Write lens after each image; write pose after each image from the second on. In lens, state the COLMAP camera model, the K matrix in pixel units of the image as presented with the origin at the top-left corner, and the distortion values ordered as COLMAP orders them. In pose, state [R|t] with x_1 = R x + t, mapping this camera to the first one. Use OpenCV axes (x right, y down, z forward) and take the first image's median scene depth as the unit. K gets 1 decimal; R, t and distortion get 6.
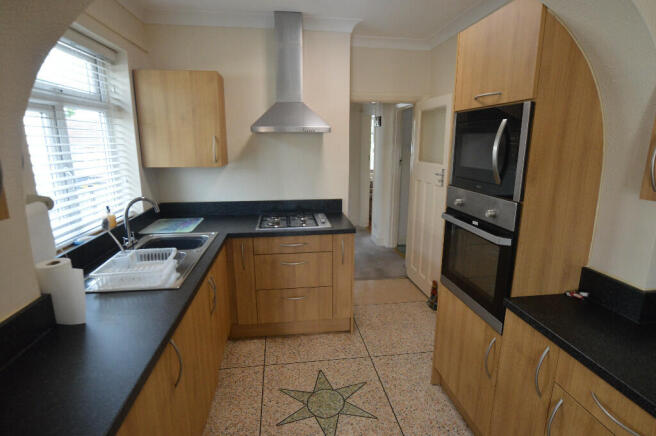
lens RADIAL K [[344.4, 0, 328.3], [0, 344.4, 218.9], [0, 0, 1]] dist [-0.002220, -0.001297]
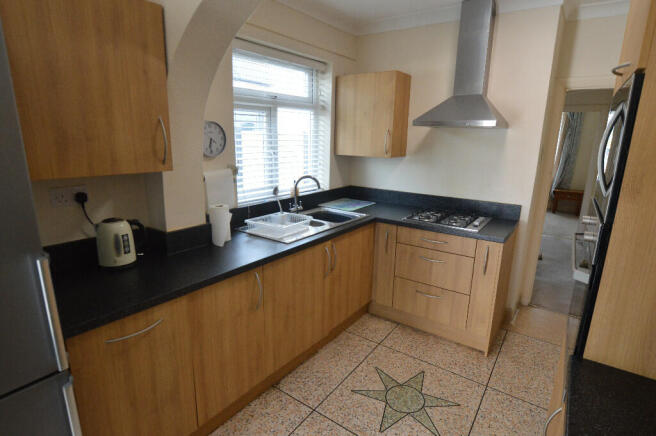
lens RADIAL K [[344.4, 0, 329.1], [0, 344.4, 217.3], [0, 0, 1]] dist [-0.002220, -0.001297]
pose [[0.734246, 0.172025, -0.656727, 0.323855], [-0.168928, 0.983232, 0.068683, -0.008589], [0.657530, 0.060509, 0.750994, 0.066763]]
